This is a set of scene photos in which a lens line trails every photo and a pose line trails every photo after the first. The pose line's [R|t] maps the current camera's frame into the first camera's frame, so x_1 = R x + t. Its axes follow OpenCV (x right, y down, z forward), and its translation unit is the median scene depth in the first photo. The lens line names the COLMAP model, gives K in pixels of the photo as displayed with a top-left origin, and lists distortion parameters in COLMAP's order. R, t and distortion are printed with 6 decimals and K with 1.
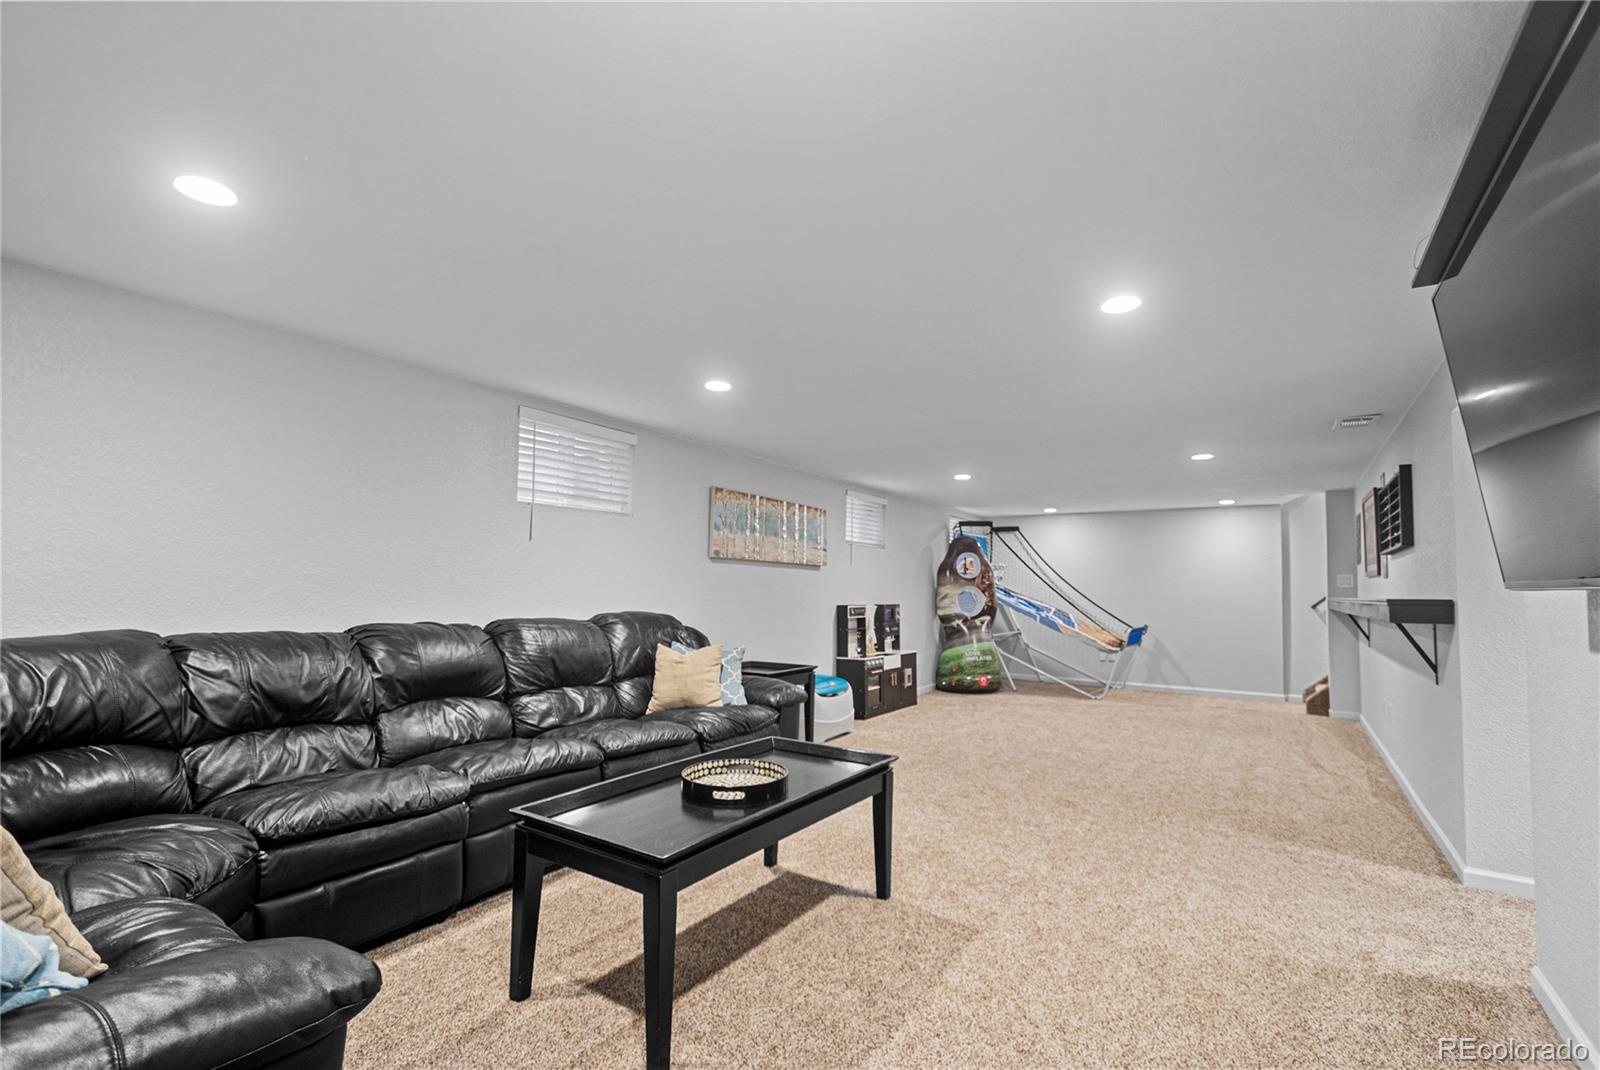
lens RADIAL K [[704.5, 0, 809.5], [0, 704.5, 571.1], [0, 0, 1]] dist [0.001686, 0.000039]
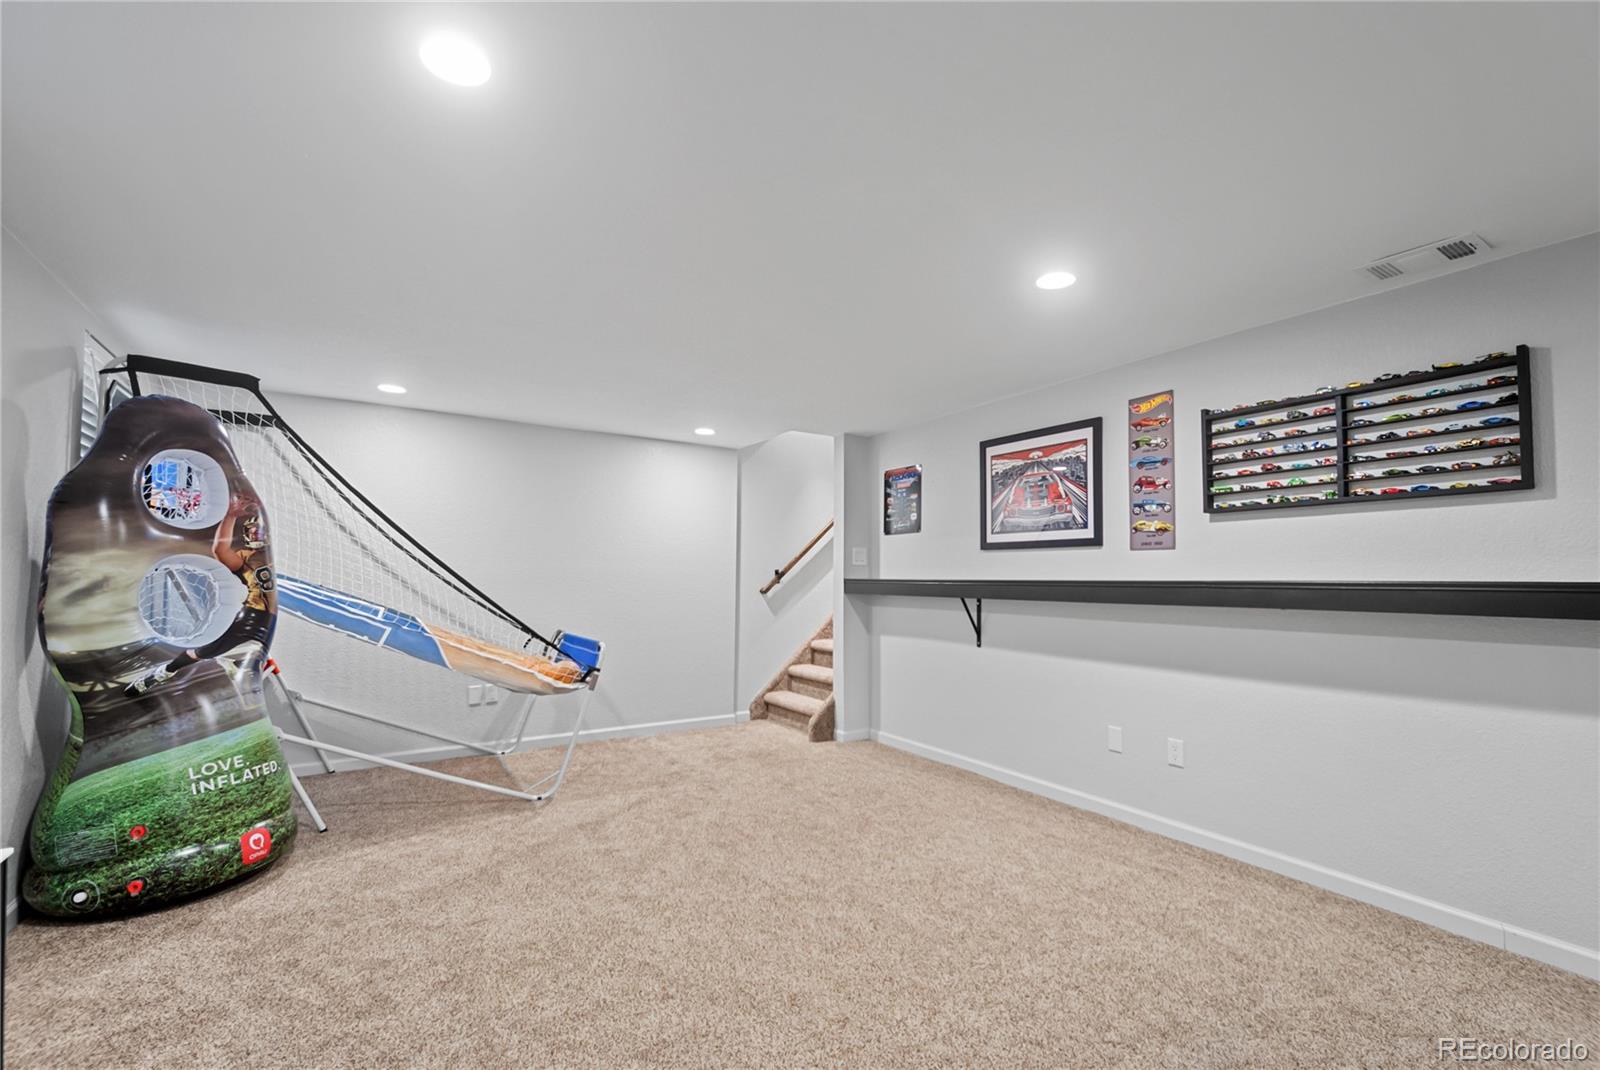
lens RADIAL K [[695.7, 0, 805.1], [0, 695.7, 556.2], [0, 0, 1]] dist [0.001421, 0.000201]
pose [[0.406799, 0.017654, 0.913347, 0.050719], [-0.026413, 0.999623, -0.007557, 0.017402], [-0.913136, -0.021050, 0.407112, 0.617011]]
